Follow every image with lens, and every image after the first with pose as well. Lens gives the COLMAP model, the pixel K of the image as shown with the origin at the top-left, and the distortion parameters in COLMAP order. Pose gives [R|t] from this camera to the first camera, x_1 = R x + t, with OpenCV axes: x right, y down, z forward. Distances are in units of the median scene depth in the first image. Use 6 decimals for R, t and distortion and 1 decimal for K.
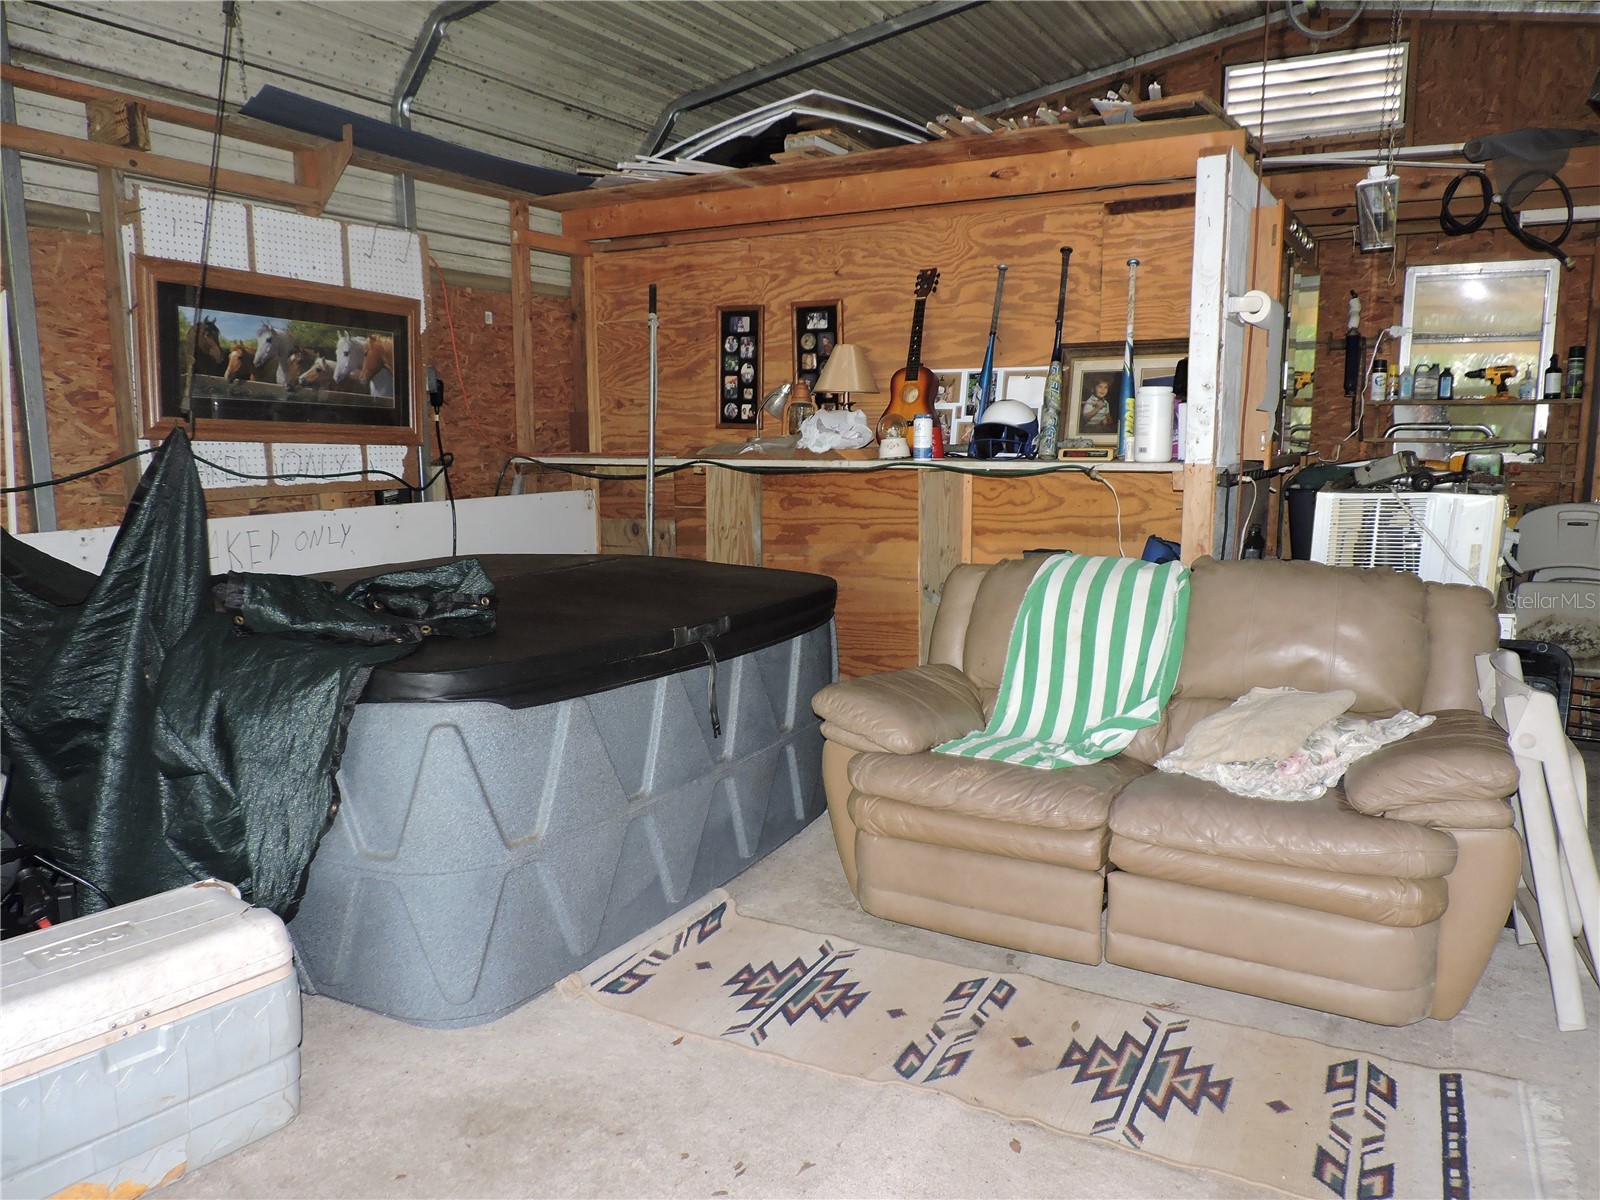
lens RADIAL K [[1134.4, 0, 807.7], [0, 1134.4, 604.0], [0, 0, 1]] dist [-0.021579, 0.002264]
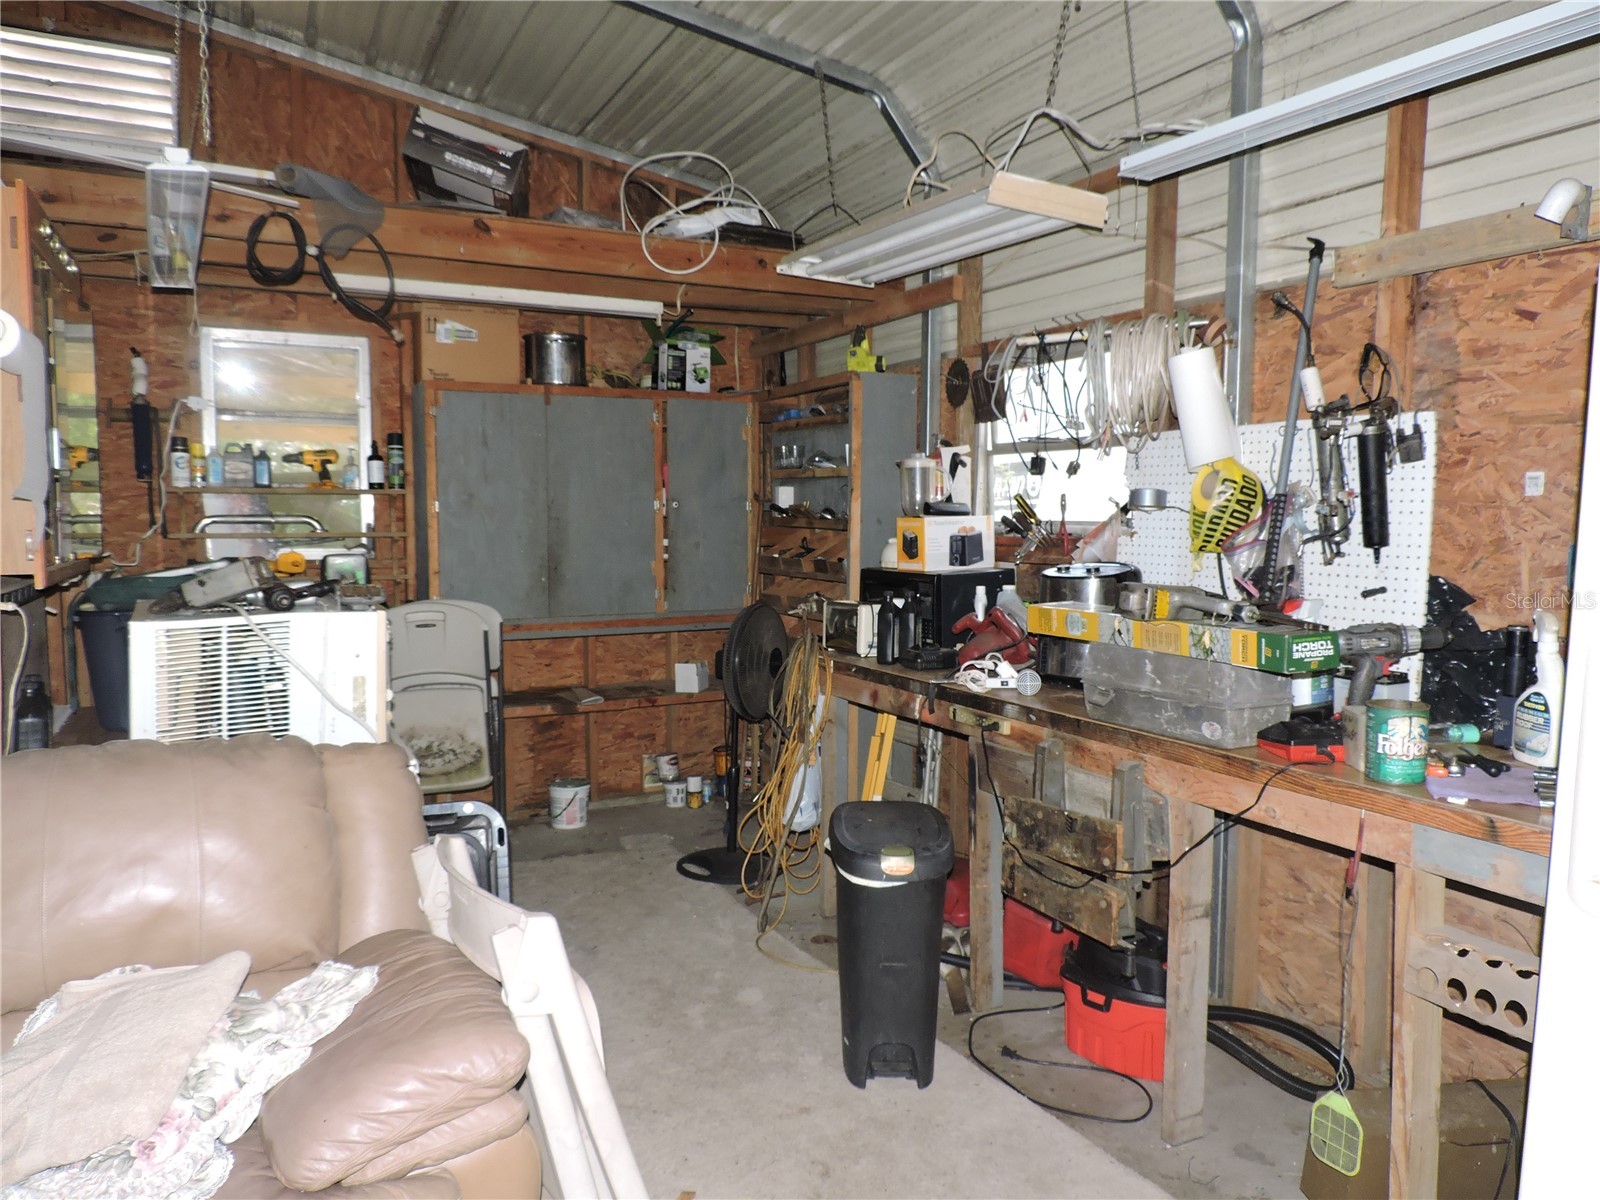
lens RADIAL K [[1134.4, 0, 807.7], [0, 1134.4, 604.0], [0, 0, 1]] dist [-0.021579, 0.002264]
pose [[0.550141, -0.061083, 0.832835, 0.084561], [0.124434, 0.992183, -0.009427, -0.037772], [-0.825749, 0.108819, 0.553442, 0.214172]]
